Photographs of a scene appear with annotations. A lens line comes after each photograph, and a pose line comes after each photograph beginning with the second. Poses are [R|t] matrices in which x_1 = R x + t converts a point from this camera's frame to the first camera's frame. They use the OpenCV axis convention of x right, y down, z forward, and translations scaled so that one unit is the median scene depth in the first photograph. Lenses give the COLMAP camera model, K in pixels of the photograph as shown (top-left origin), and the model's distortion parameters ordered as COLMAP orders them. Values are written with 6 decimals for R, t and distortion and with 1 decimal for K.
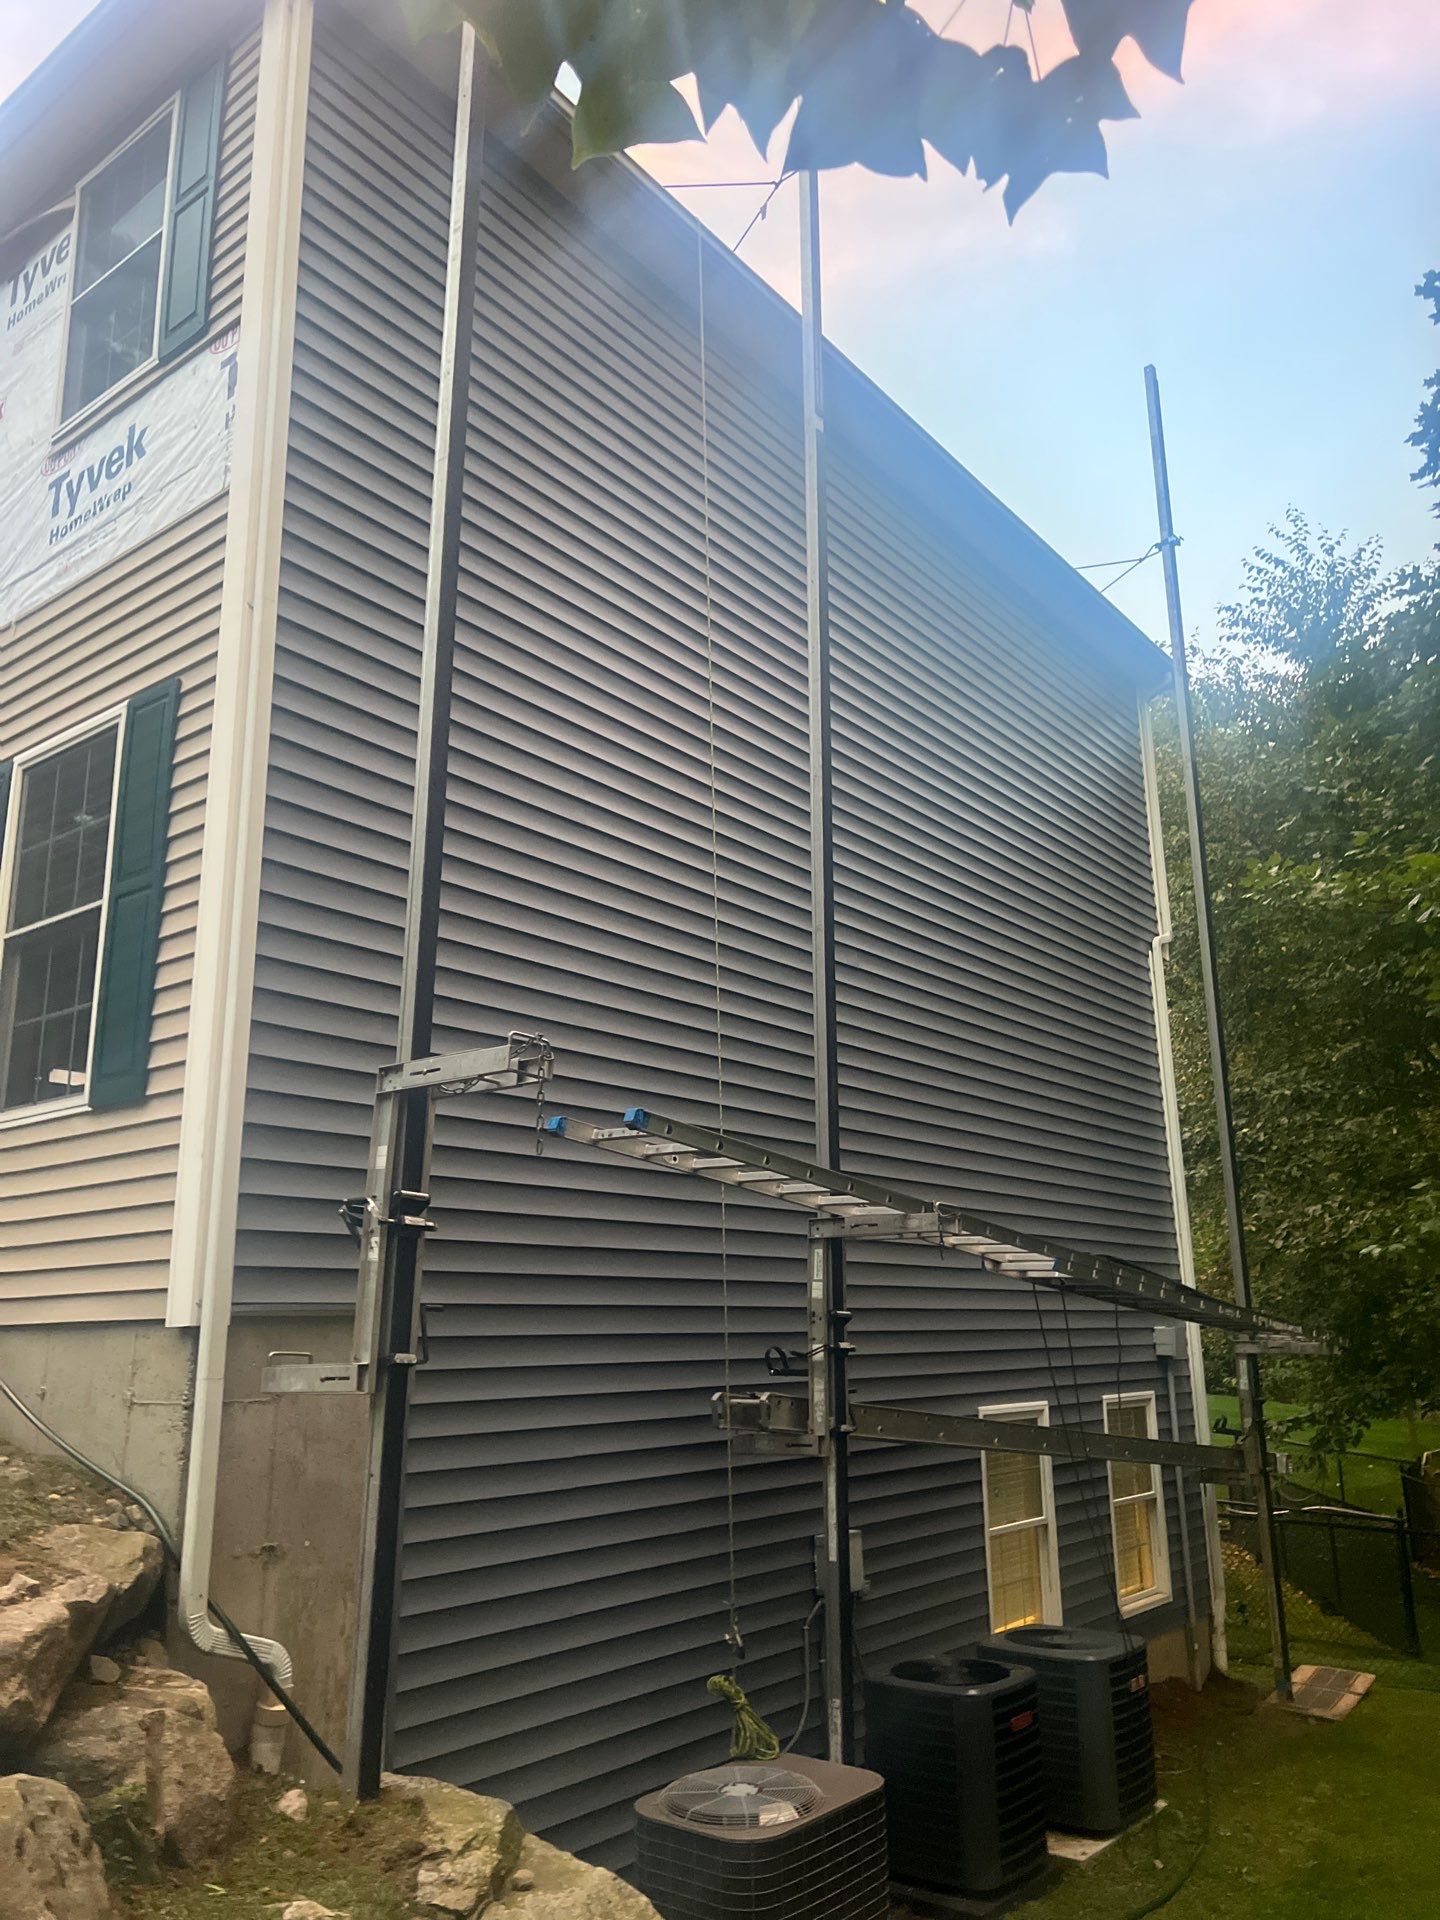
lens RADIAL K [[1434.2, 0, 720.0], [0, 1434.2, 960.0], [0, 0, 1]] dist [0.035972, -0.003308]
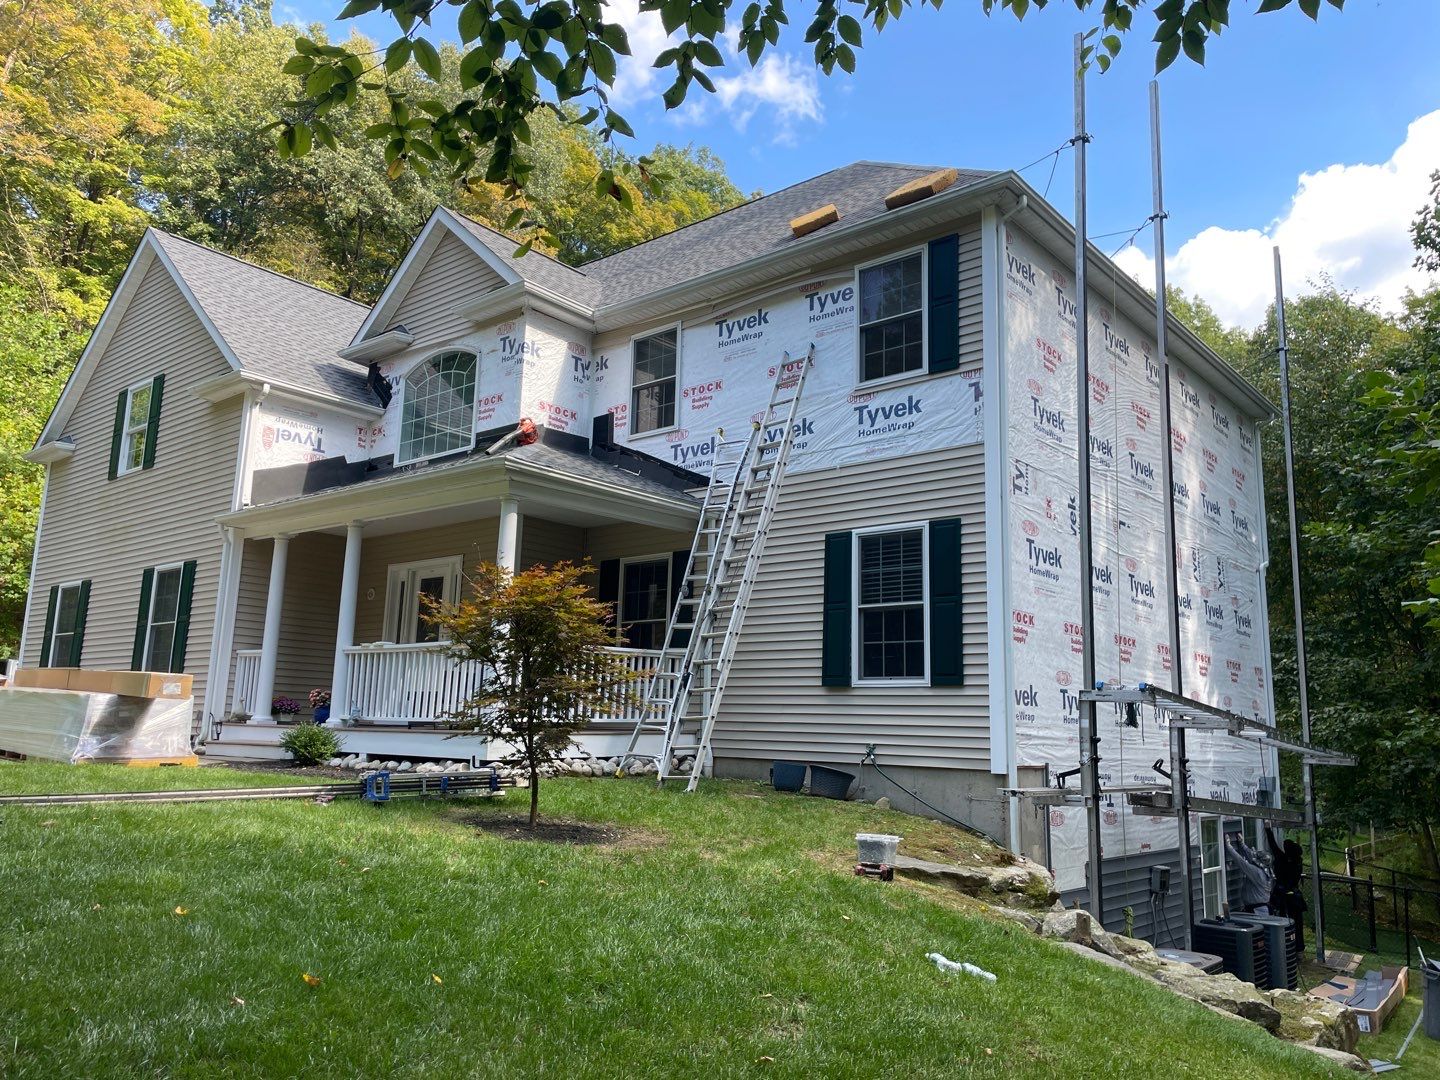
lens RADIAL K [[1063.6, 0, 720.0], [0, 1063.6, 540.0], [0, 0, 1]] dist [0.072226, -0.003984]
pose [[0.998323, 0.037315, -0.044263, -0.634925], [-0.033761, 0.996342, 0.078497, -0.258745], [0.047030, -0.076871, 0.995931, -0.803813]]
